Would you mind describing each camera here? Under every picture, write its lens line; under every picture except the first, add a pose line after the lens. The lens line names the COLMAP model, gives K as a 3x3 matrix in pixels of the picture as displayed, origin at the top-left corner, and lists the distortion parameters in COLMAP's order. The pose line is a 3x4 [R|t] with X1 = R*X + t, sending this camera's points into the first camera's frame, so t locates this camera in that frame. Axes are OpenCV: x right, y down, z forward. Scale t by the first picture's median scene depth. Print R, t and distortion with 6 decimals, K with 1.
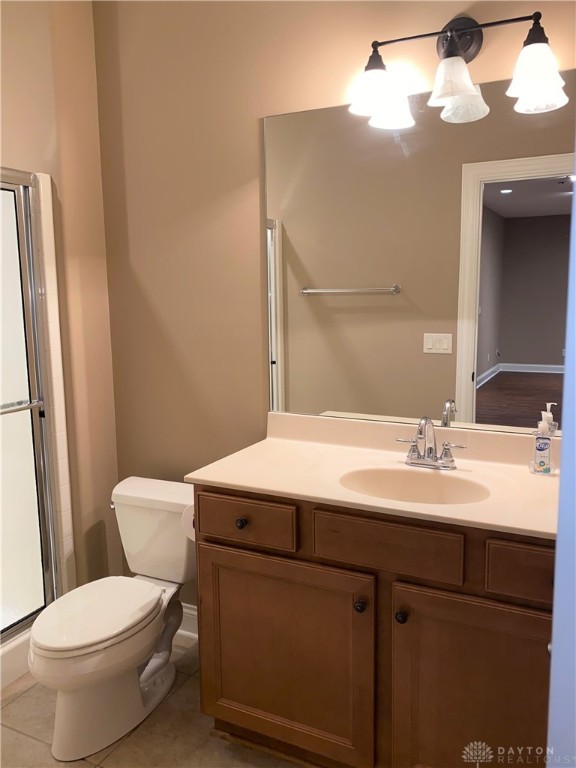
lens RADIAL K [[631.2, 0, 288.0], [0, 631.2, 384.0], [0, 0, 1]] dist [0.037259, 0.001606]
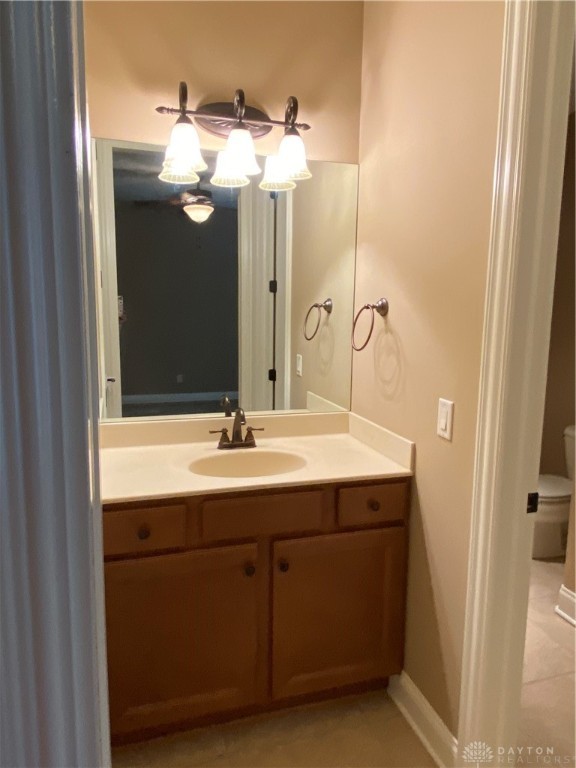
lens RADIAL K [[507.4, 0, 288.0], [0, 507.4, 384.0], [0, 0, 1]] dist [0.002780, 0.000974]
pose [[0.708239, -0.080311, 0.701390, -0.449945], [0.079190, 0.996276, 0.034113, -0.026744], [-0.701518, 0.031383, 0.711961, 0.241191]]
